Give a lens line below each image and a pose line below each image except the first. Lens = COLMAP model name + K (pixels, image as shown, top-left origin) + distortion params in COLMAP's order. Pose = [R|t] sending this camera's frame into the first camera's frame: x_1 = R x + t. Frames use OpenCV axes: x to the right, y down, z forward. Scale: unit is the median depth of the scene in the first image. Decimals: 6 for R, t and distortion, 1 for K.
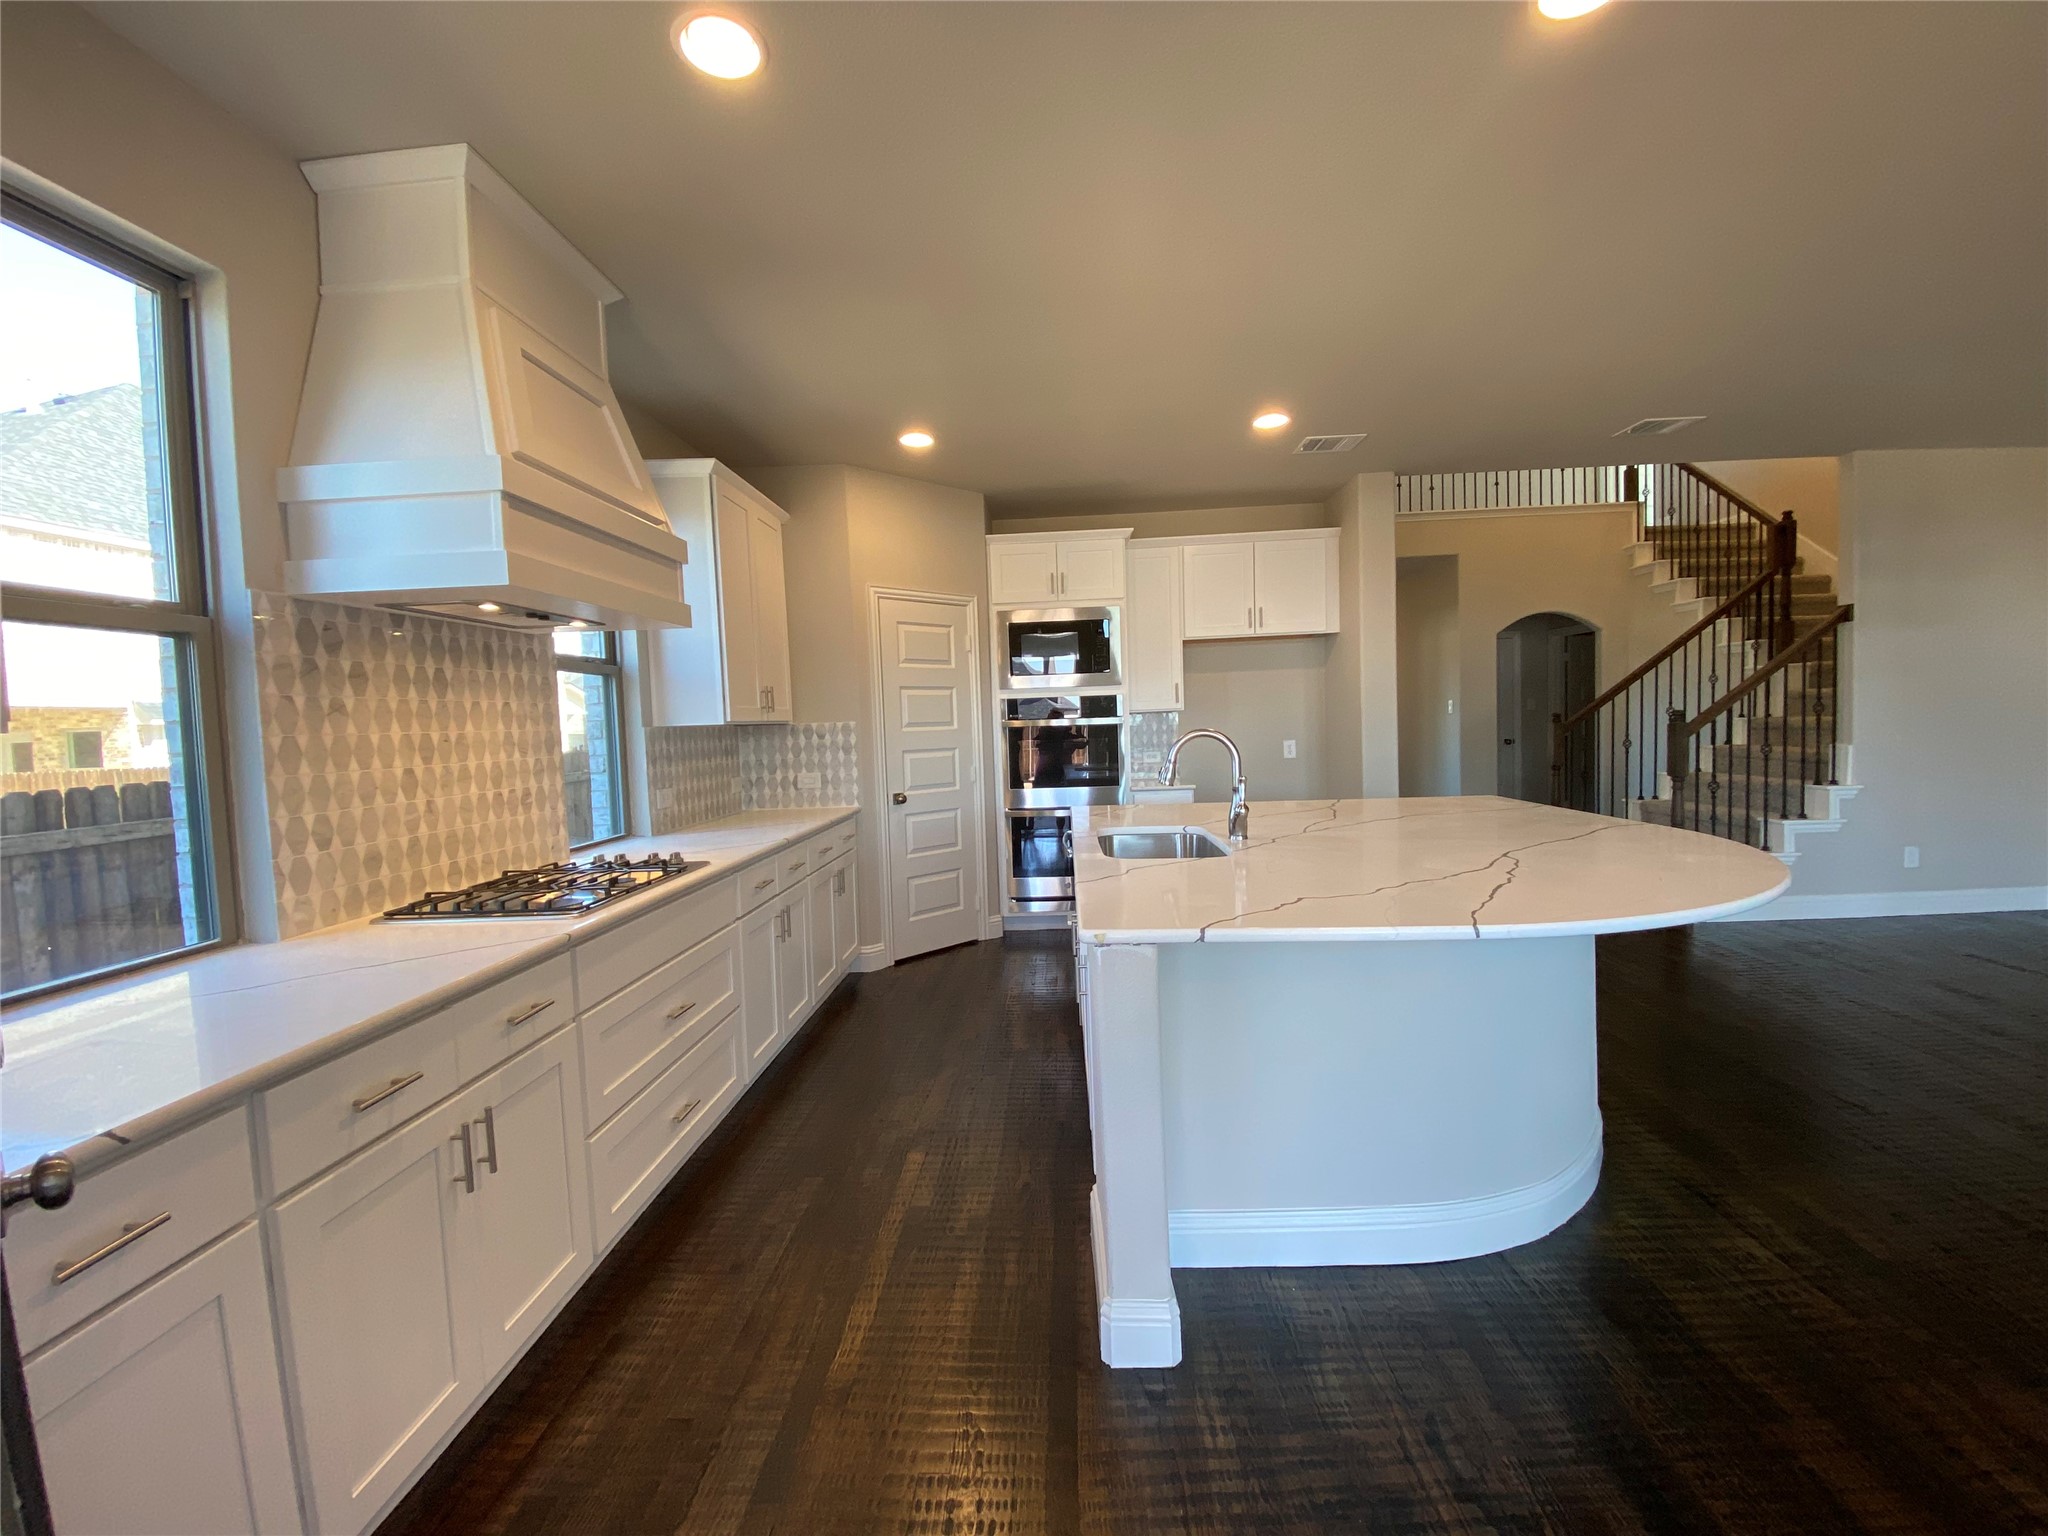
lens RADIAL K [[827.9, 0, 1025.0], [0, 827.9, 761.6], [0, 0, 1]] dist [0.020982, -0.017187]
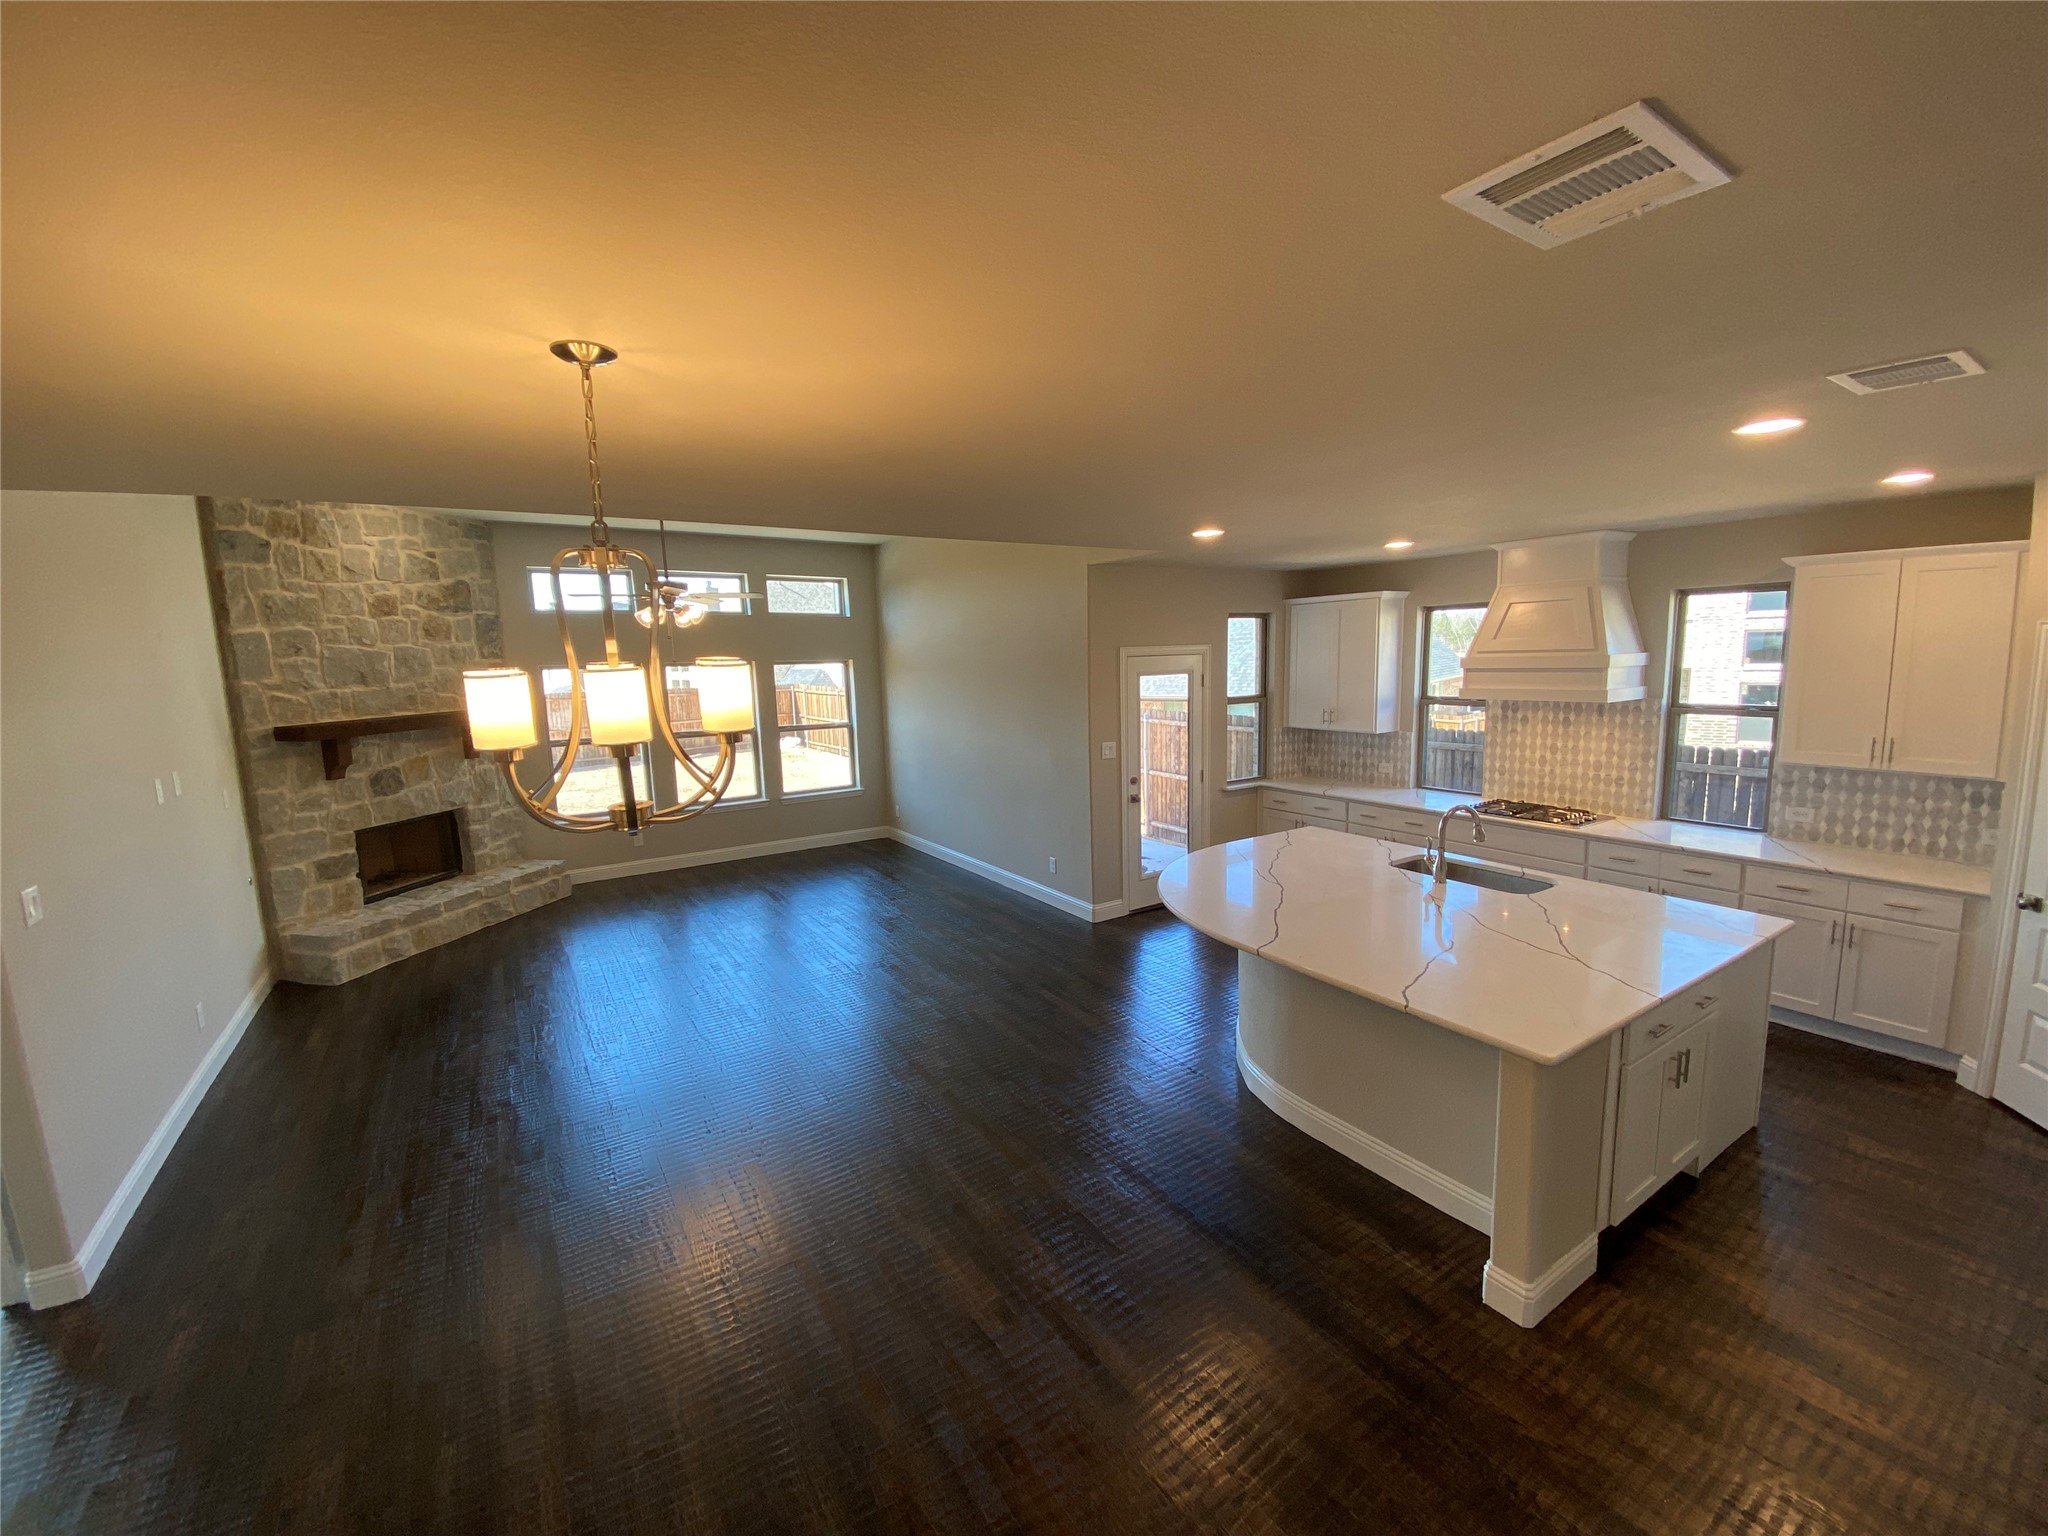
lens RADIAL K [[827.9, 0, 1033.4], [0, 827.9, 761.8], [0, 0, 1]] dist [0.020982, -0.017187]
pose [[-0.813582, 0.131893, -0.566294, 1.707280], [0.026789, 0.981402, 0.190086, -0.426674], [0.580833, 0.139480, -0.801984, 1.811246]]
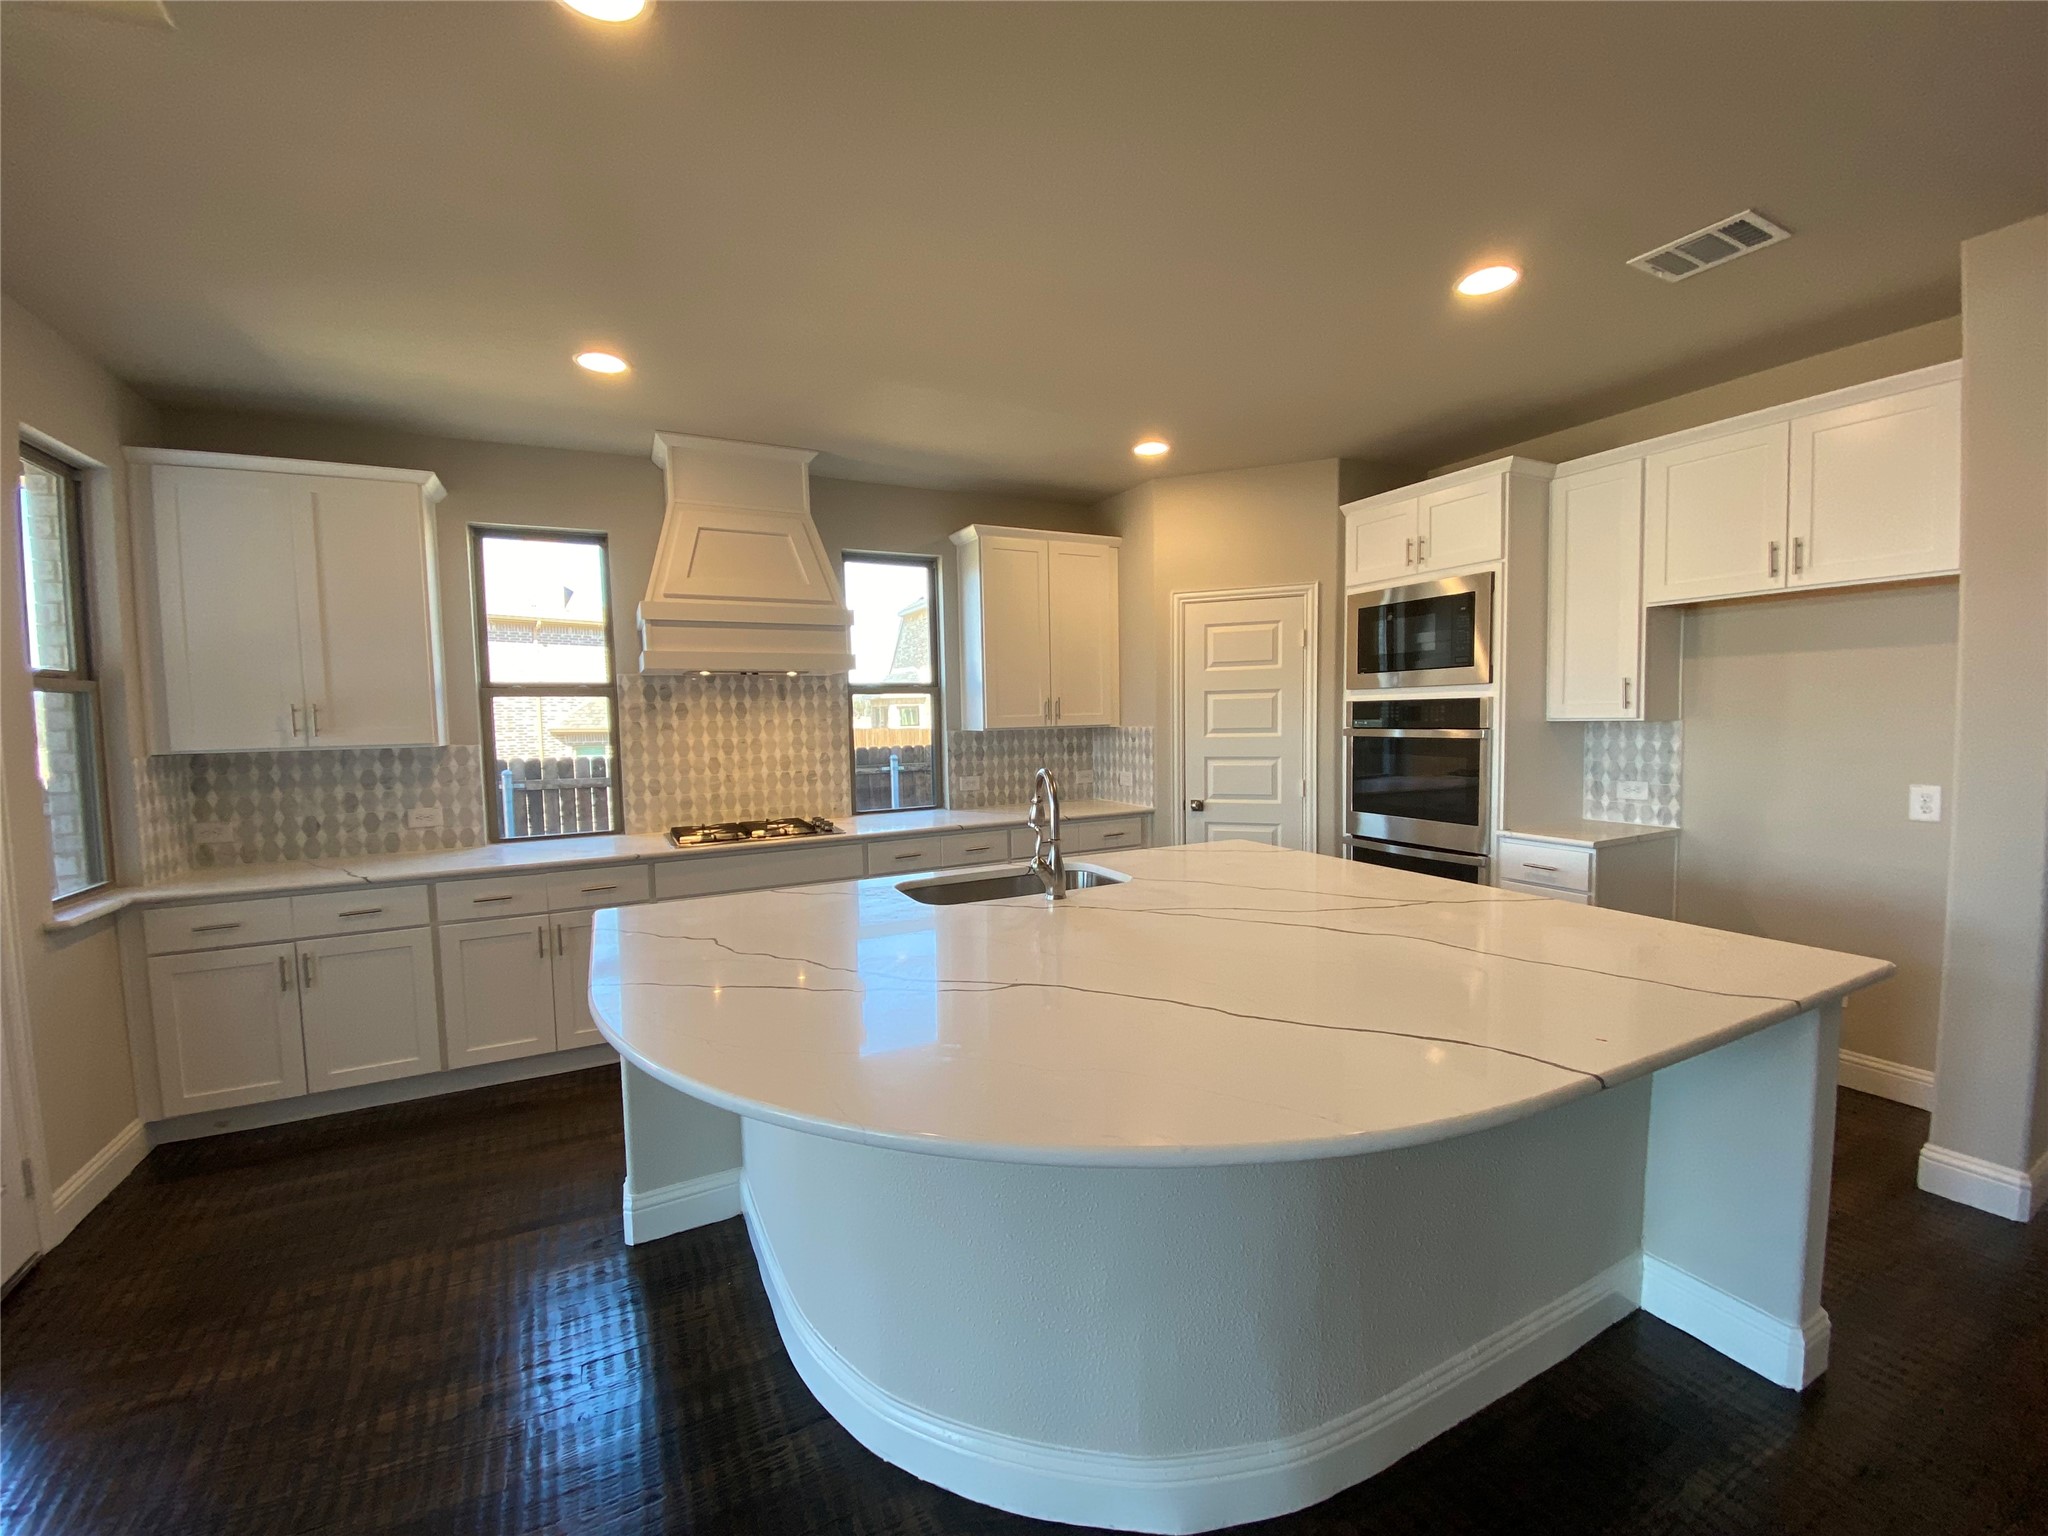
lens RADIAL K [[827.9, 0, 1032.4], [0, 827.9, 759.6], [0, 0, 1]] dist [0.020982, -0.017187]
pose [[0.492367, 0.072908, -0.867329, 1.038057], [-0.038595, 0.997334, 0.061927, -0.109028], [0.869532, 0.002984, 0.493868, 0.583384]]
